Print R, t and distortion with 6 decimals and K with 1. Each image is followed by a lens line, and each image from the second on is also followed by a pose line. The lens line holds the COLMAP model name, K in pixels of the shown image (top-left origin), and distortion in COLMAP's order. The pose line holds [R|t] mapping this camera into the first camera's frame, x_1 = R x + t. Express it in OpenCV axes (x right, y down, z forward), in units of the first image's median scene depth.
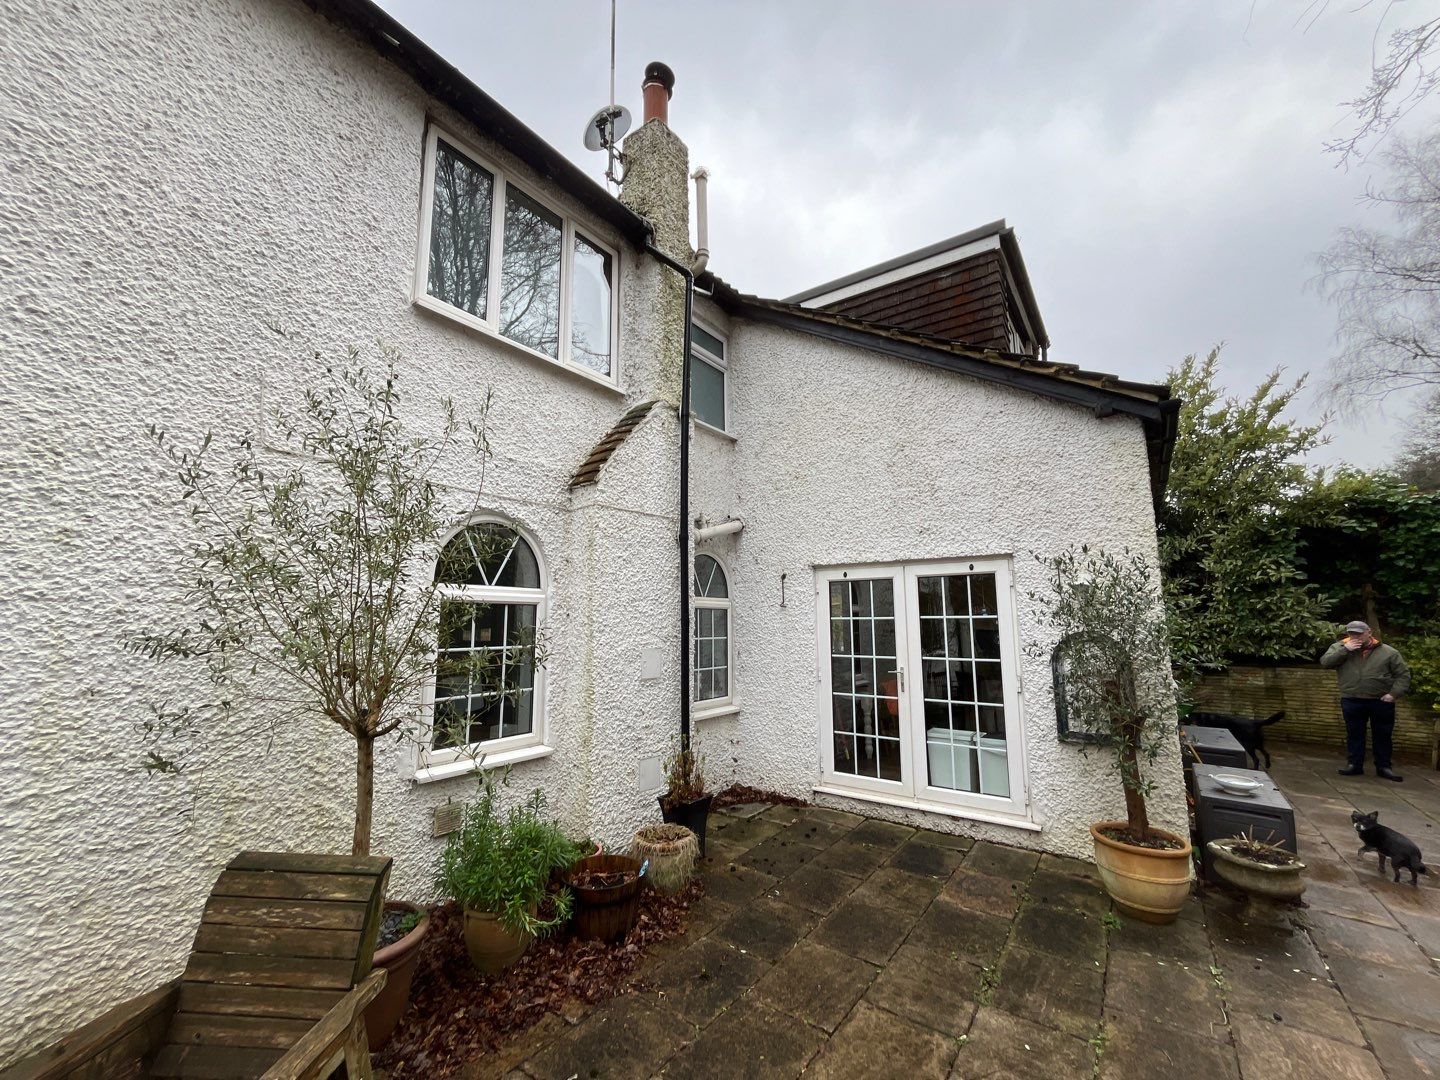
lens RADIAL K [[596.8, 0, 713.5], [0, 596.8, 532.5], [0, 0, 1]] dist [-0.000856, -0.000184]
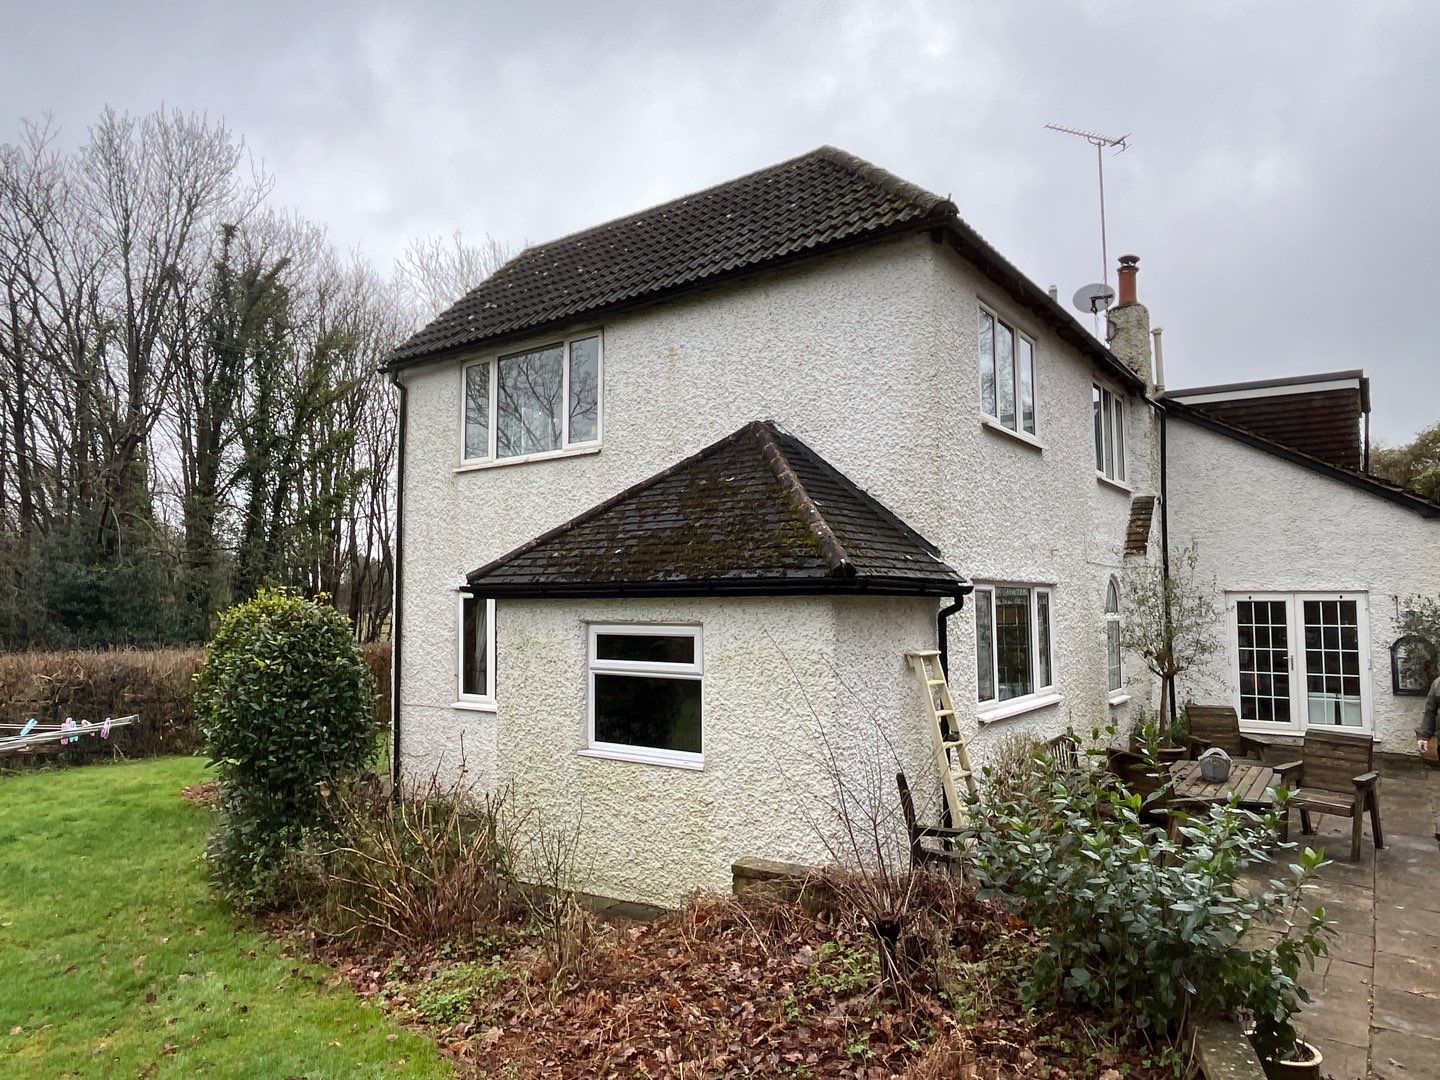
lens RADIAL K [[930.9, 0, 719.1], [0, 930.9, 535.0], [0, 0, 1]] dist [-0.035567, 0.035224]
pose [[0.999938, -0.000436, -0.011085, -1.286354], [0.001279, 0.997097, 0.076128, -0.314587], [0.011020, -0.076137, 0.997036, -1.597908]]
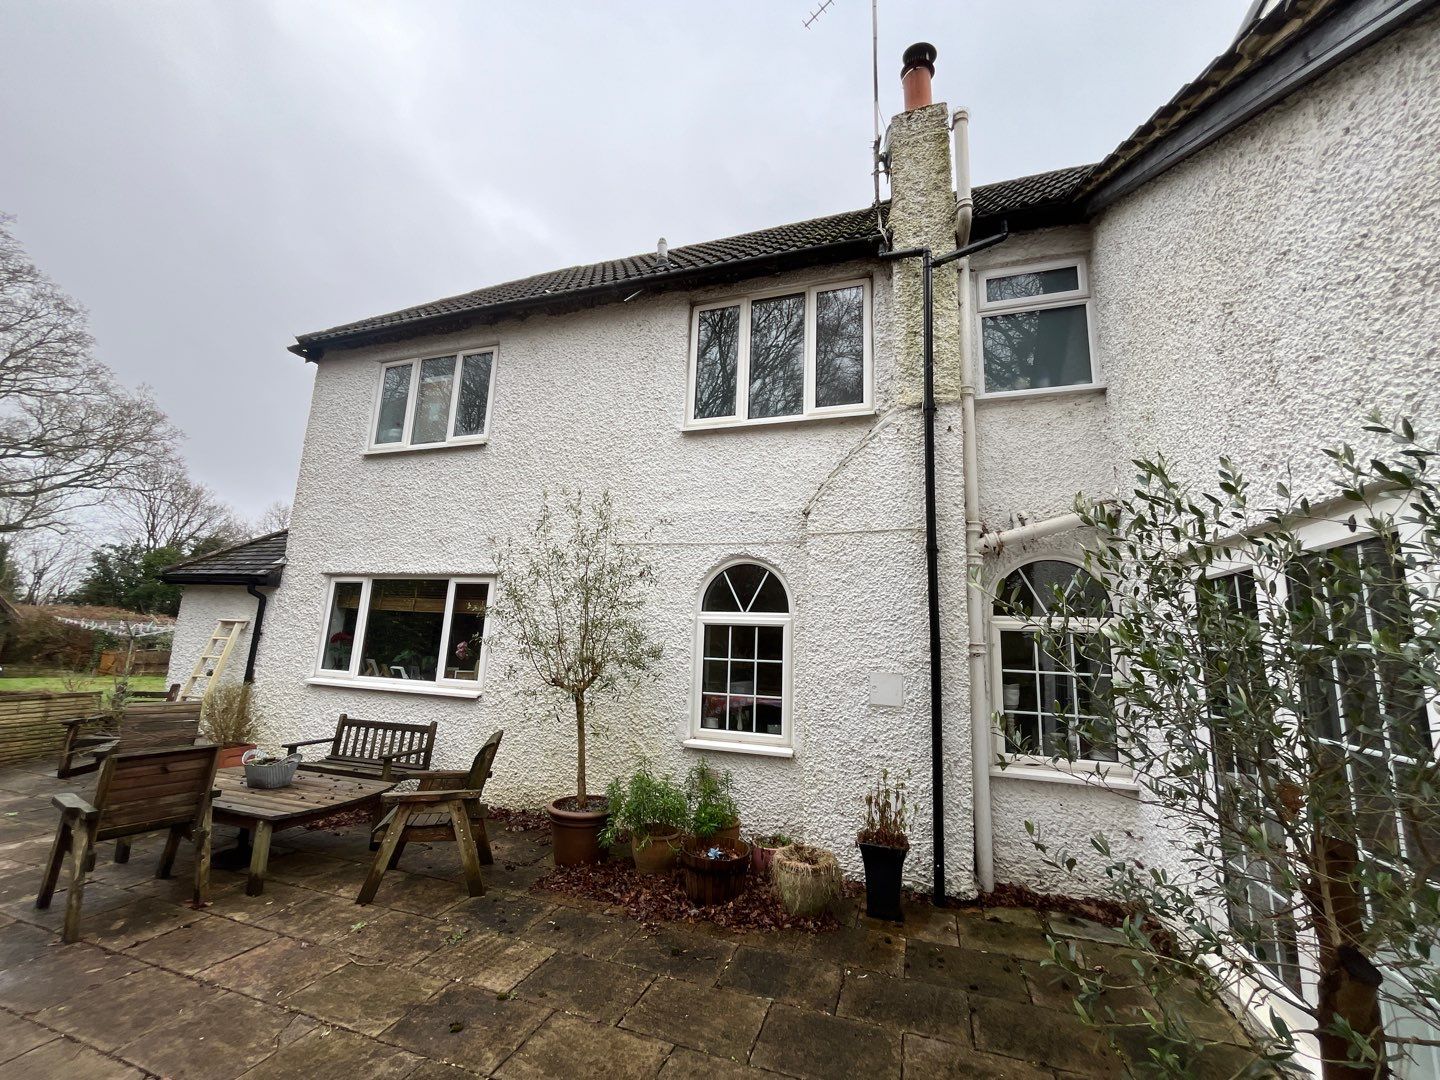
lens RADIAL K [[585.4, 0, 720.0], [0, 585.4, 540.0], [0, 0, 1]] dist [-0.010371, -0.000064]
pose [[0.274405, -0.157413, -0.948643, 0.682612], [0.100625, 0.985795, -0.134471, 0.081210], [0.956335, -0.058558, 0.286347, 0.474481]]
